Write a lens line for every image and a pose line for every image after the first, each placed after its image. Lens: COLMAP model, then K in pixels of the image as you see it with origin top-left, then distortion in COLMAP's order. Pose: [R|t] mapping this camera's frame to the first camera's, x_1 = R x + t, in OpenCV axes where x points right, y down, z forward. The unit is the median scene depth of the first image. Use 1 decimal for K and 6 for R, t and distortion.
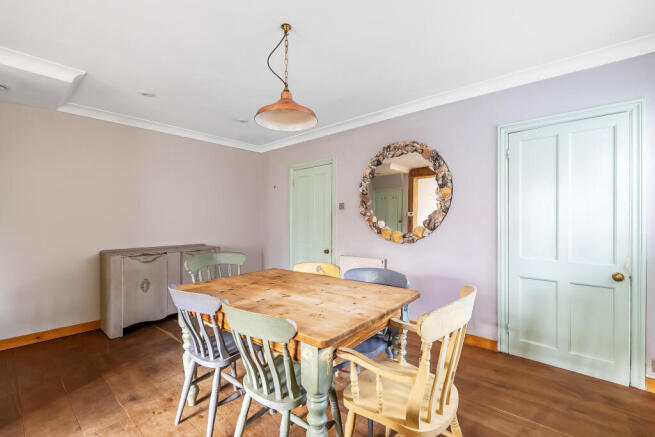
lens RADIAL K [[293.8, 0, 327.8], [0, 293.8, 220.9], [0, 0, 1]] dist [-0.001320, 0.000552]
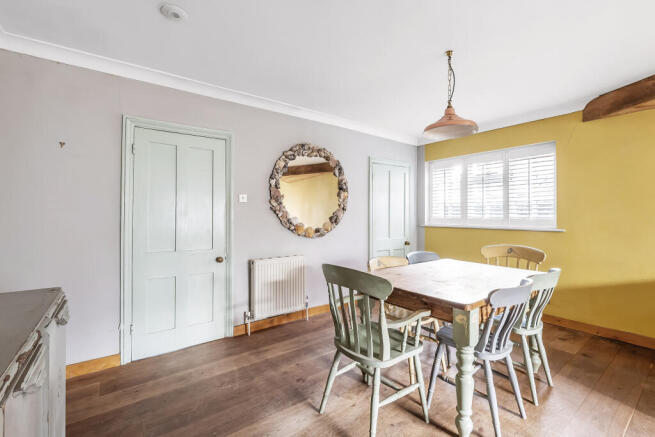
lens RADIAL K [[293.8, 0, 332.5], [0, 293.8, 215.3], [0, 0, 1]] dist [-0.001320, 0.000552]
pose [[0.191342, 0.006563, 0.981502, -0.721883], [0.001943, 0.999973, -0.007066, 0.000751], [-0.981522, 0.003259, 0.191324, 0.649660]]
